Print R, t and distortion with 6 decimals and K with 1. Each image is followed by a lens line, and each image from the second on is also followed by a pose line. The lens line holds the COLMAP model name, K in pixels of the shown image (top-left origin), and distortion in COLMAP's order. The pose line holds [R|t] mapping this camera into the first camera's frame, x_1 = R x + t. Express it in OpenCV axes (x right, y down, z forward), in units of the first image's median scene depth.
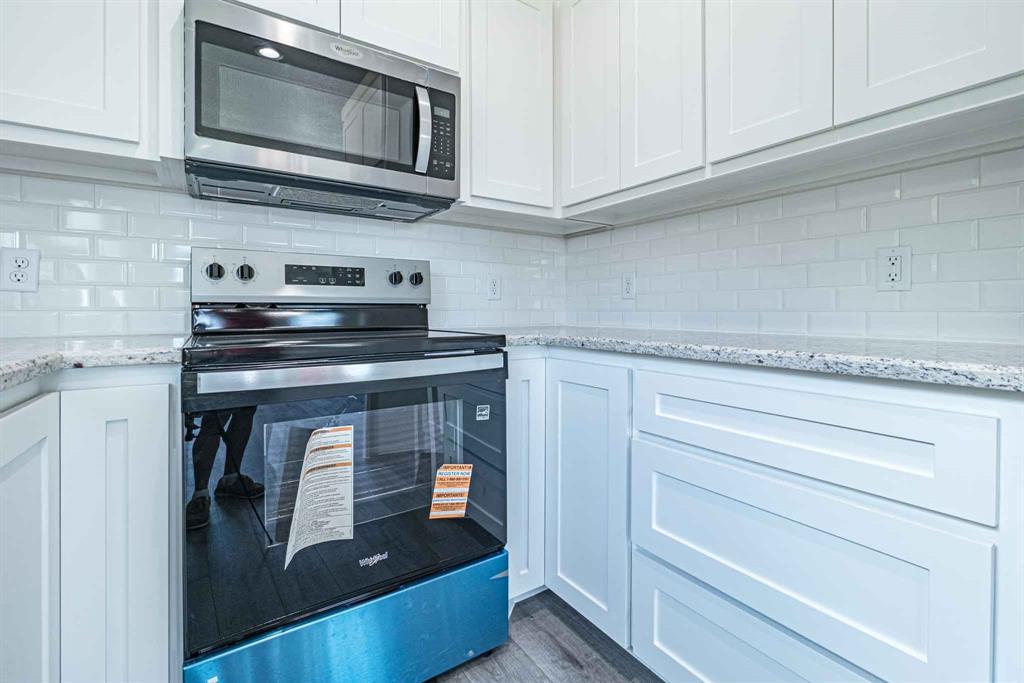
lens RADIAL K [[452.6, 0, 519.9], [0, 452.6, 314.0], [0, 0, 1]] dist [-0.001832, -0.000028]
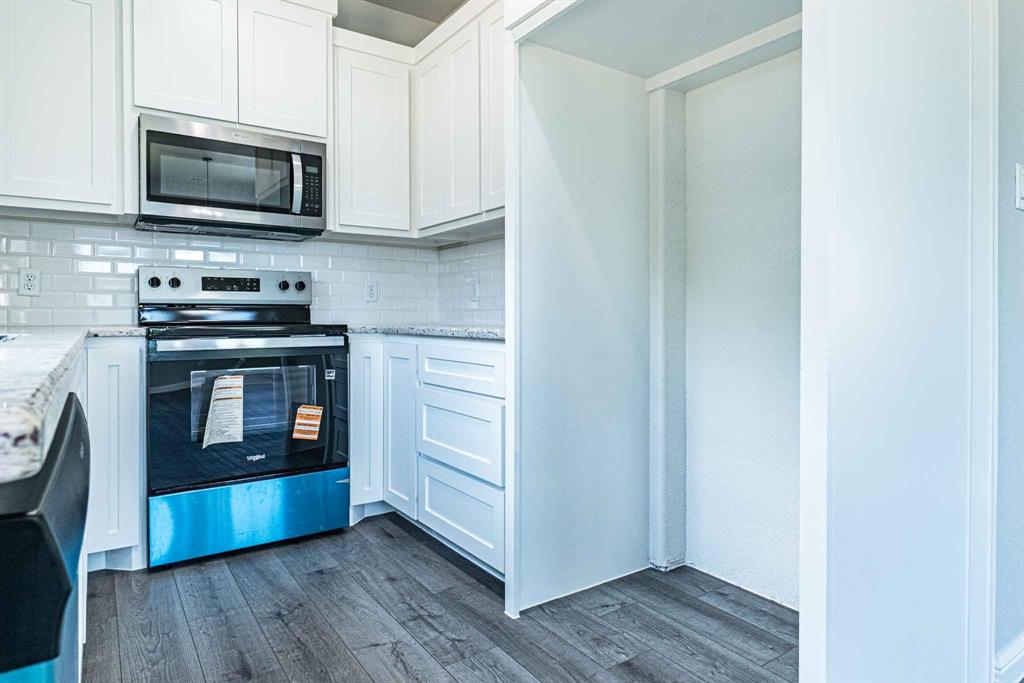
lens RADIAL K [[595.1, 0, 511.9], [0, 595.1, 325.3], [0, 0, 1]] dist [-0.002847, 0.000961]
pose [[0.999992, 0.000765, 0.003849, 0.512711], [-0.000797, 0.999965, 0.008314, 0.030738], [-0.003842, -0.008317, 0.999958, -0.999091]]
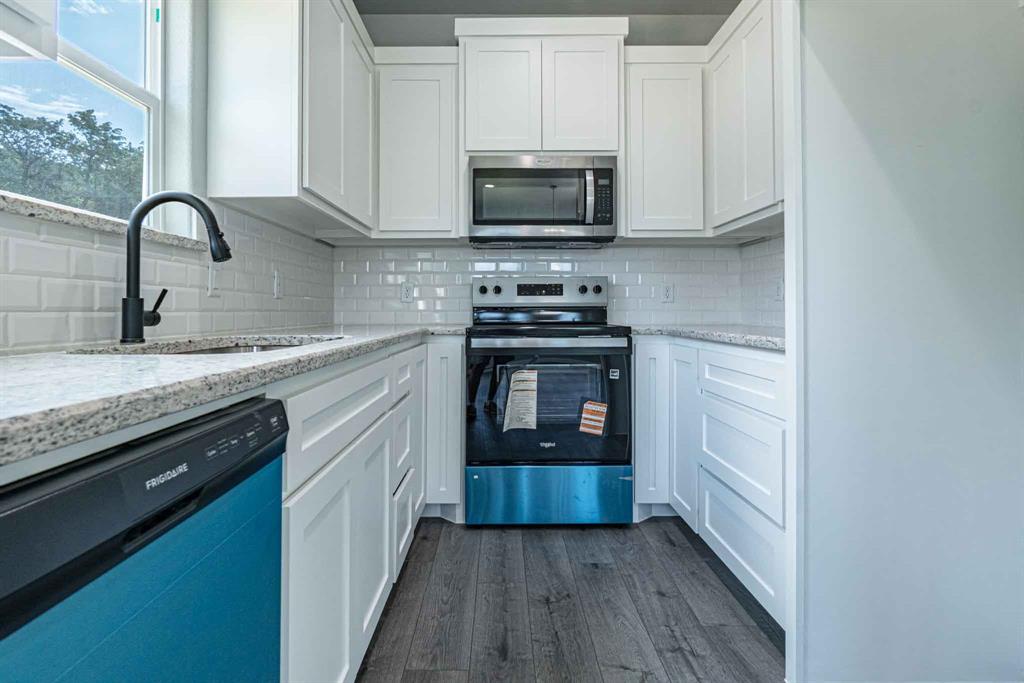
lens RADIAL K [[527.8, 0, 506.1], [0, 527.8, 307.0], [0, 0, 1]] dist [-0.005002, -0.000200]
pose [[0.828044, -0.005335, -0.560637, 0.635090], [-0.002634, 0.999907, -0.013405, 0.004175], [0.560657, 0.012577, 0.827953, -0.758646]]
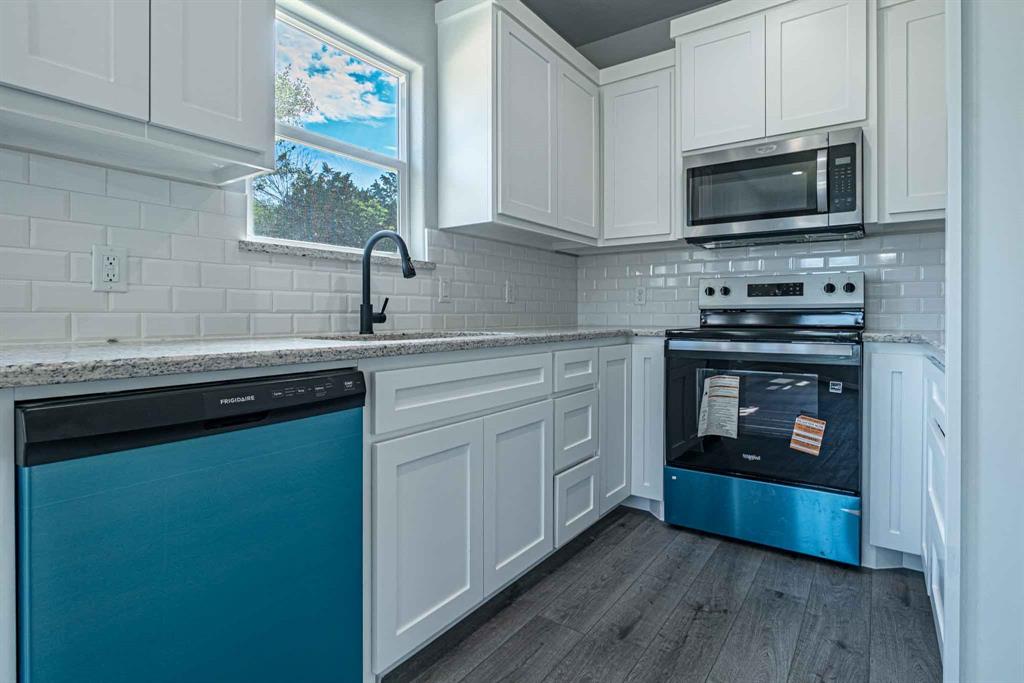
lens RADIAL K [[524.1, 0, 513.7], [0, 524.1, 317.6], [0, 0, 1]] dist [-0.004106, -0.000006]
pose [[0.354529, 0.007011, -0.935019, 1.028261], [-0.006426, 0.999967, 0.005061, 0.003401], [0.935023, 0.004214, 0.354563, -0.474435]]
